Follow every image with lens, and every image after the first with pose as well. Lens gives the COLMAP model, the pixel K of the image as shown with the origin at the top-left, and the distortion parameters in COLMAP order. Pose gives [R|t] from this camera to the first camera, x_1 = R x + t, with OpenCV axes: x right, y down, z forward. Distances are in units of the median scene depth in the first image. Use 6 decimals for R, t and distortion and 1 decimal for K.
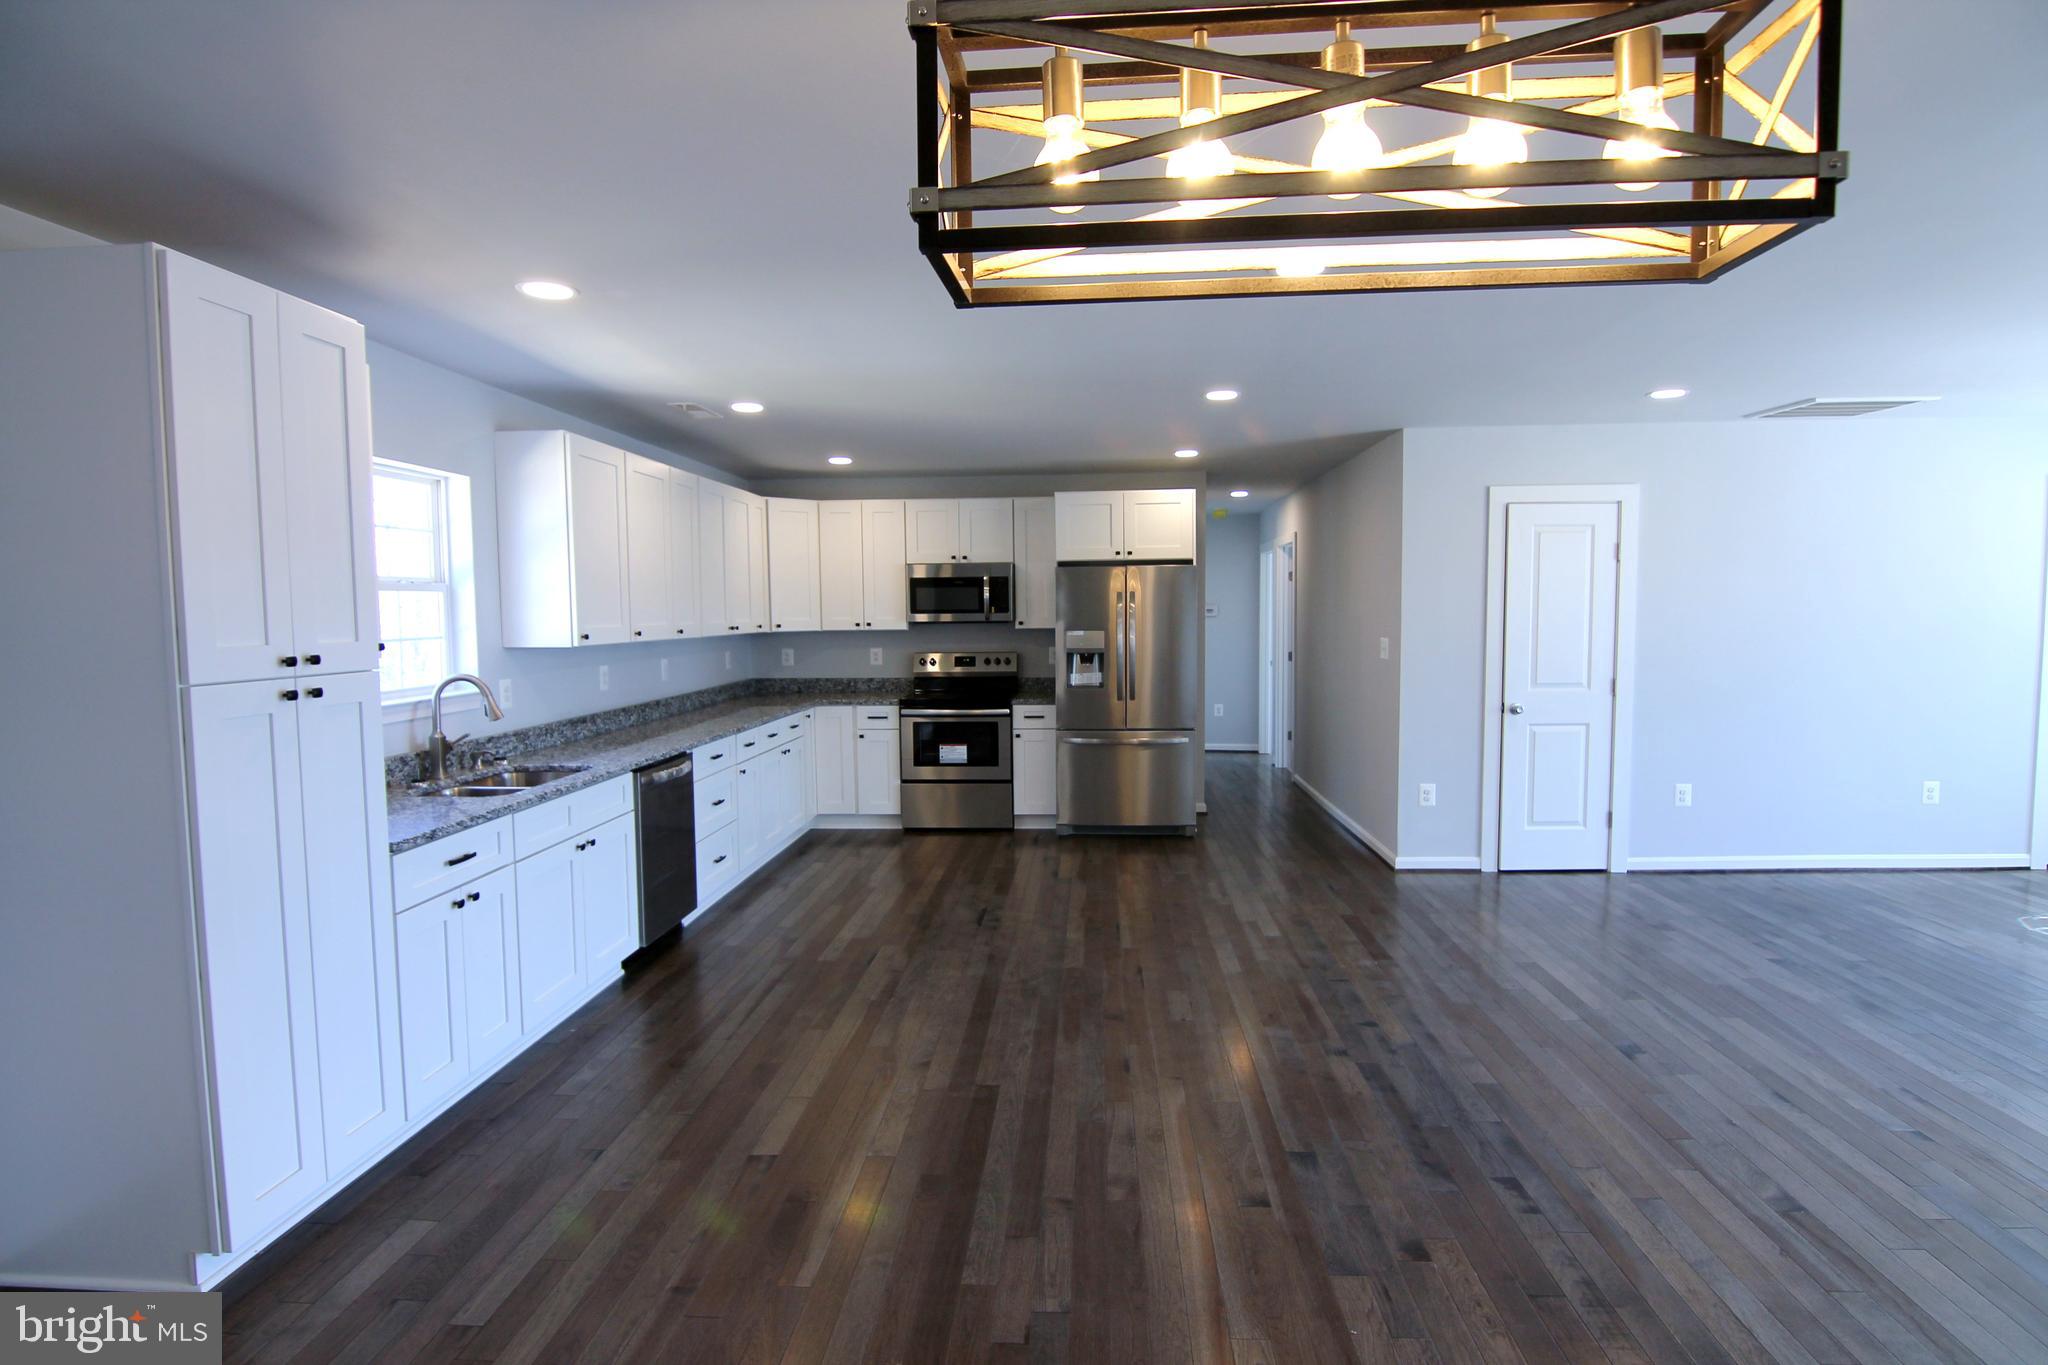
lens RADIAL K [[1051.9, 0, 1024.0], [0, 1051.9, 682.5], [0, 0, 1]] dist [-0.001615, -0.015130]
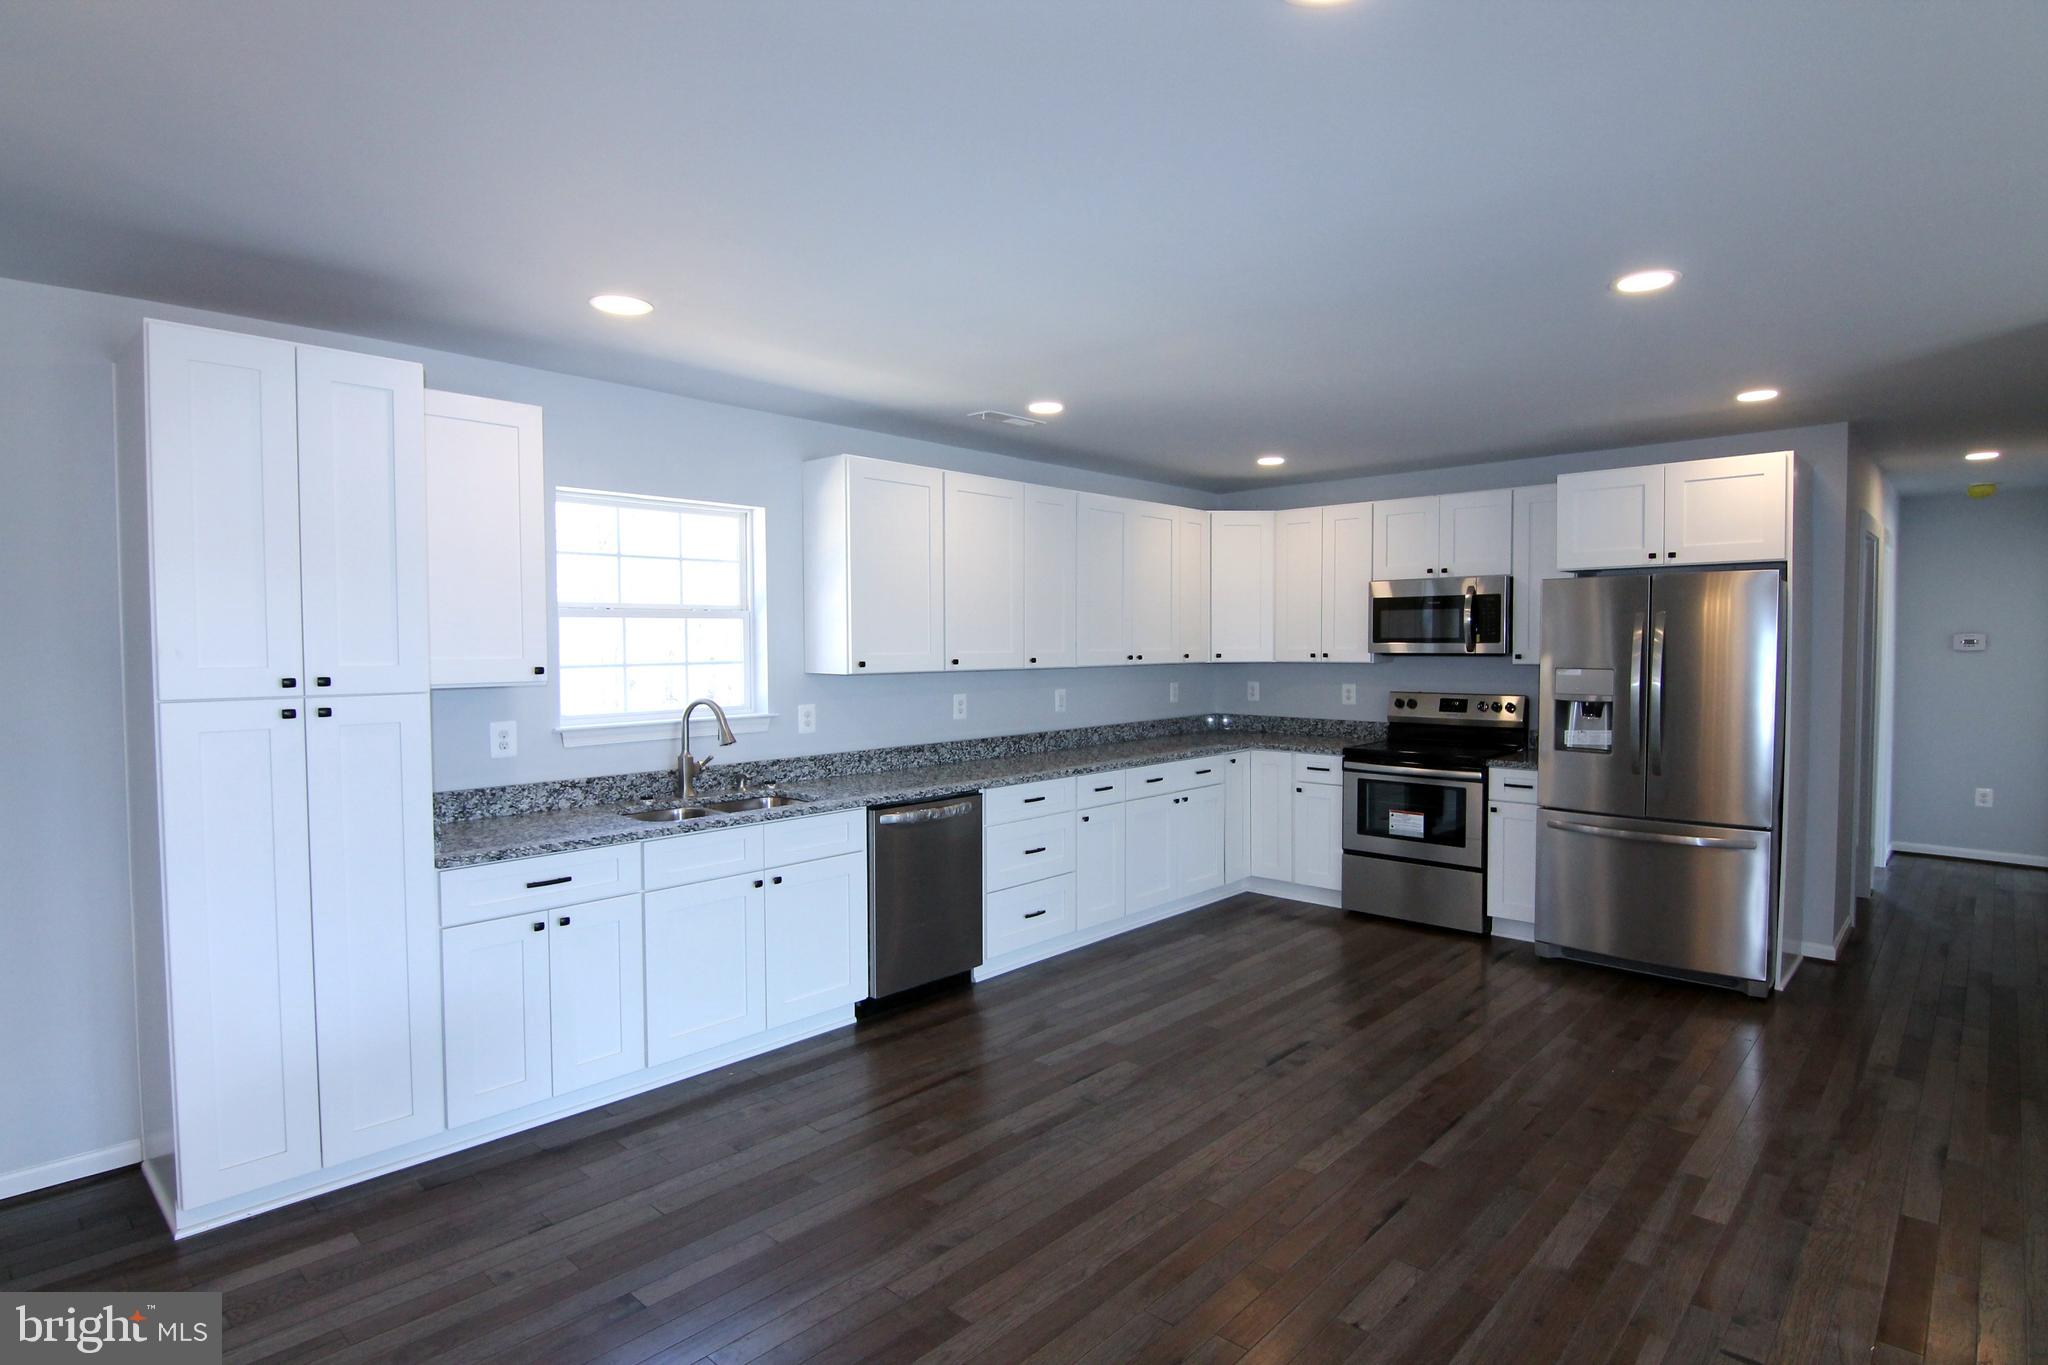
lens RADIAL K [[1051.9, 0, 1024.0], [0, 1051.9, 682.5], [0, 0, 1]] dist [-0.001615, -0.015130]
pose [[0.776544, 0.031378, -0.629281, 0.205336], [-0.047383, 0.998839, -0.008666, -0.016759], [0.628279, 0.036547, 0.777129, 0.225690]]
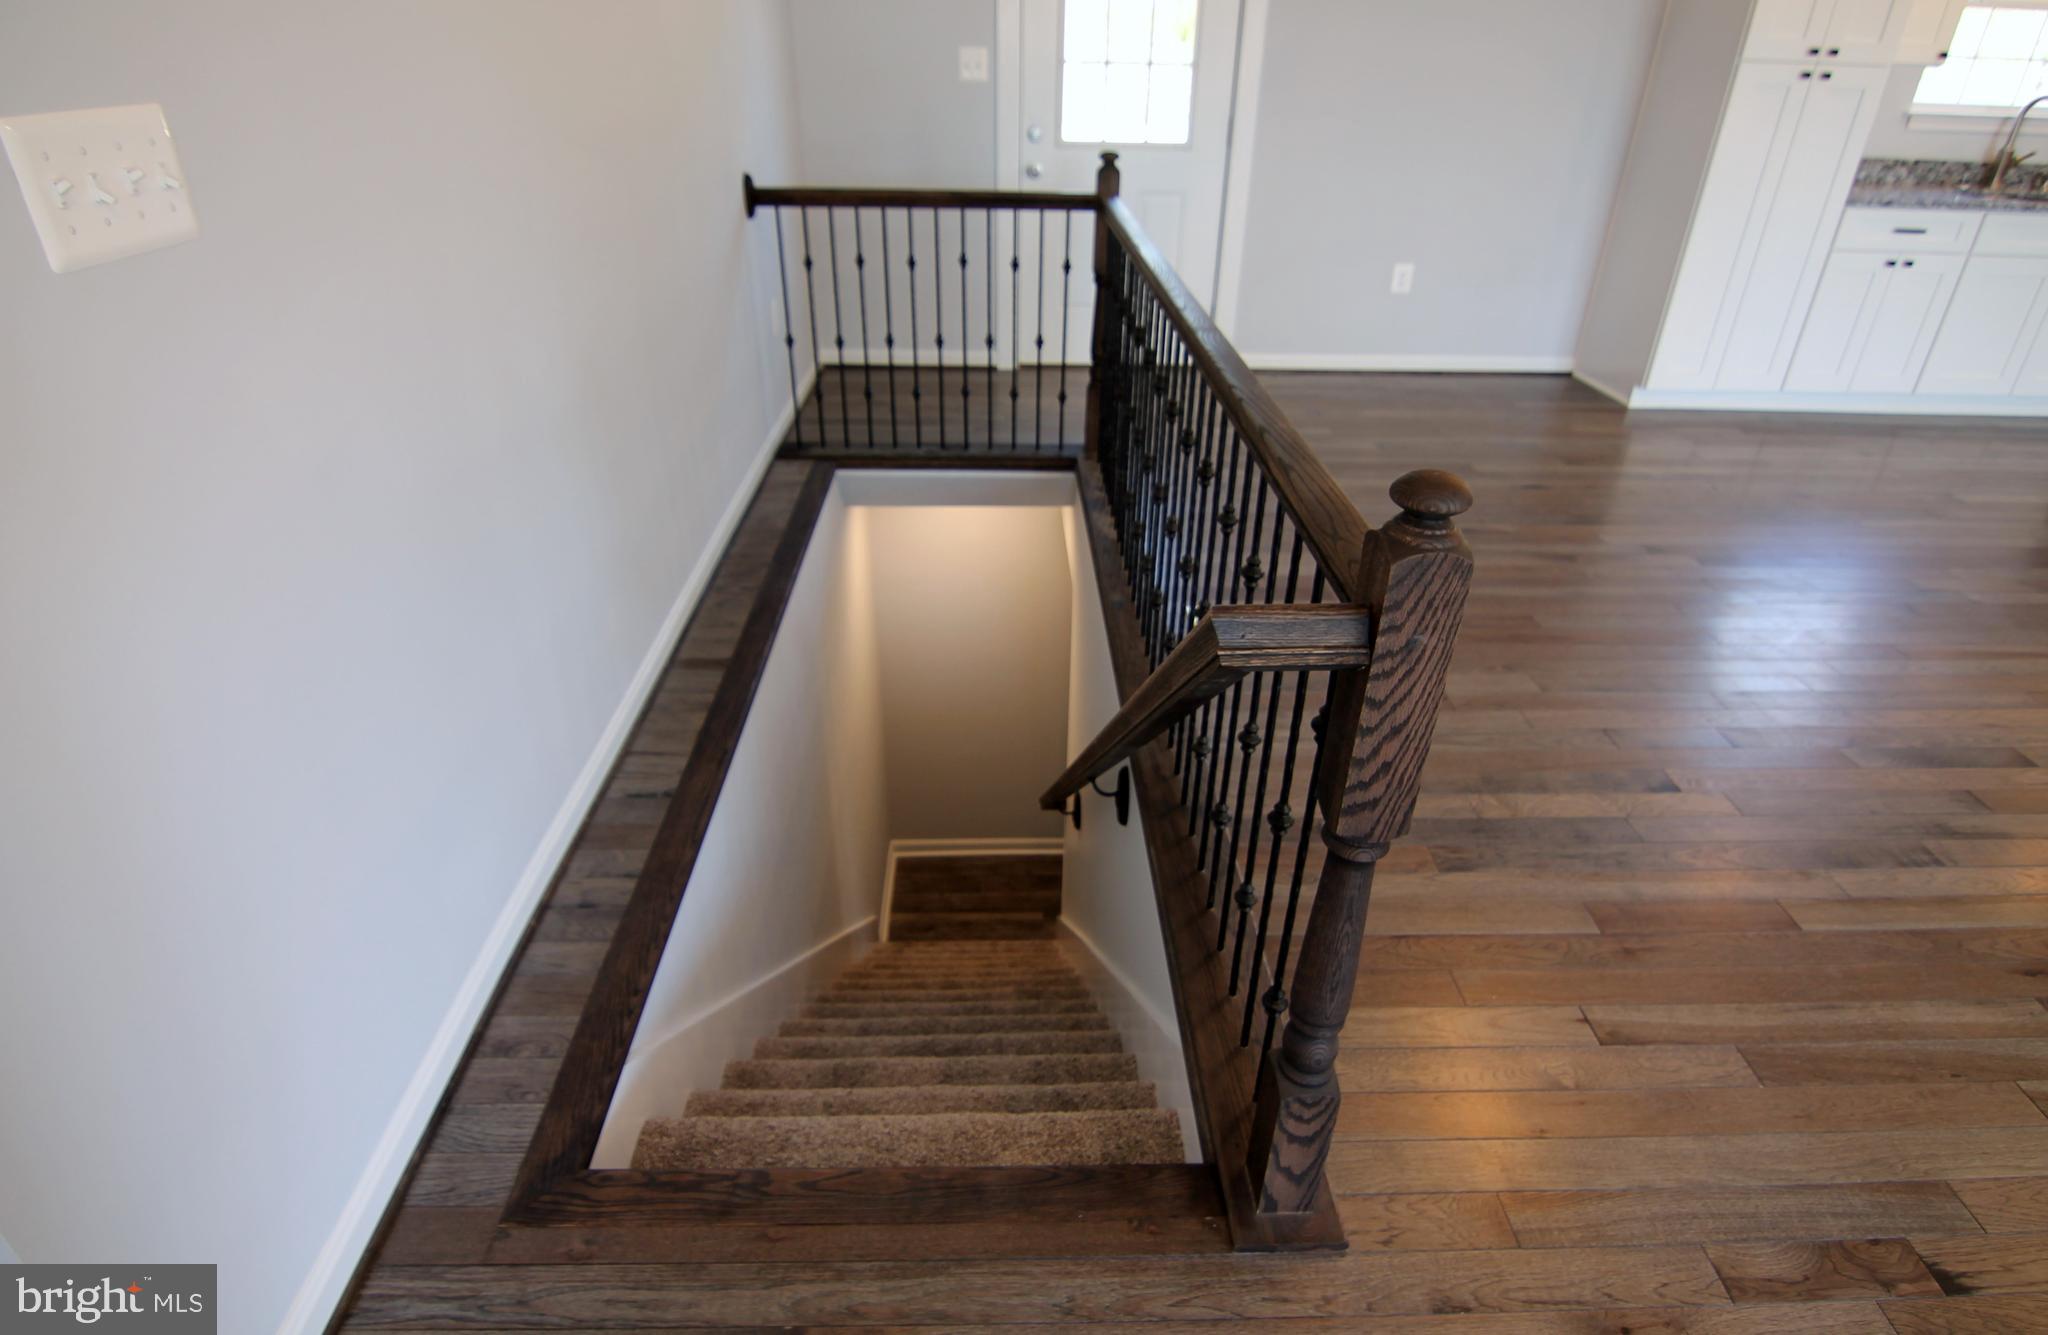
lens RADIAL K [[1091.0, 0, 1024.0], [0, 1091.0, 667.5], [0, 0, 1]] dist [0.000621, -0.014301]
pose [[0.093653, 0.505698, -0.857612, 0.384355], [-0.085934, 0.862289, 0.499072, 0.025578], [0.991889, 0.026958, 0.124212, -0.135114]]
